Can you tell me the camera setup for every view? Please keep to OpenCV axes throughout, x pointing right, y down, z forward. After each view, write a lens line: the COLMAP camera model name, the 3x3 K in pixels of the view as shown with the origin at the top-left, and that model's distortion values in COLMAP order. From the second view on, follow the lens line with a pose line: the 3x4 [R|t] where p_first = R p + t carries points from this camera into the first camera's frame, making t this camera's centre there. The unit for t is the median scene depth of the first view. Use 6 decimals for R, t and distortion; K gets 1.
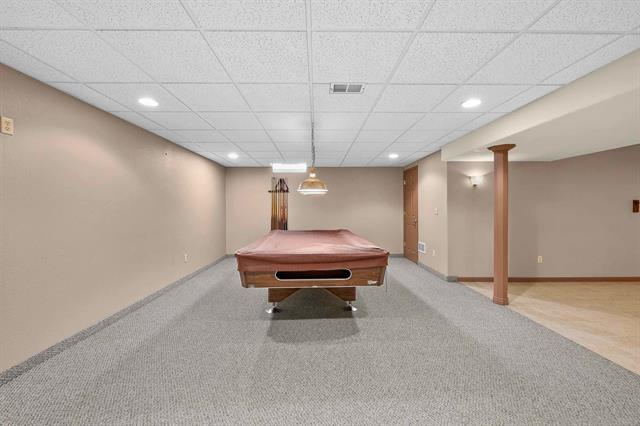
lens RADIAL K [[254.5, 0, 320.0], [0, 254.5, 211.4], [0, 0, 1]] dist [-0.002112, -0.000360]
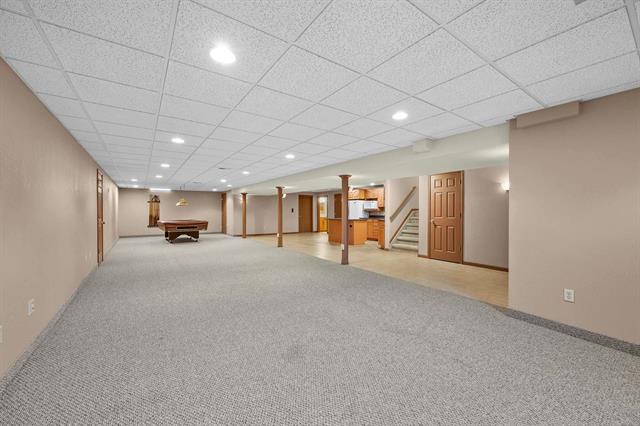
lens RADIAL K [[254.5, 0, 319.4], [0, 254.5, 212.3], [0, 0, 1]] dist [-0.002112, -0.000360]
pose [[0.831787, -0.002620, 0.555088, -0.189708], [0.002581, 0.999996, 0.000851, 0.001201], [-0.555088, 0.000725, 0.831791, -1.303097]]
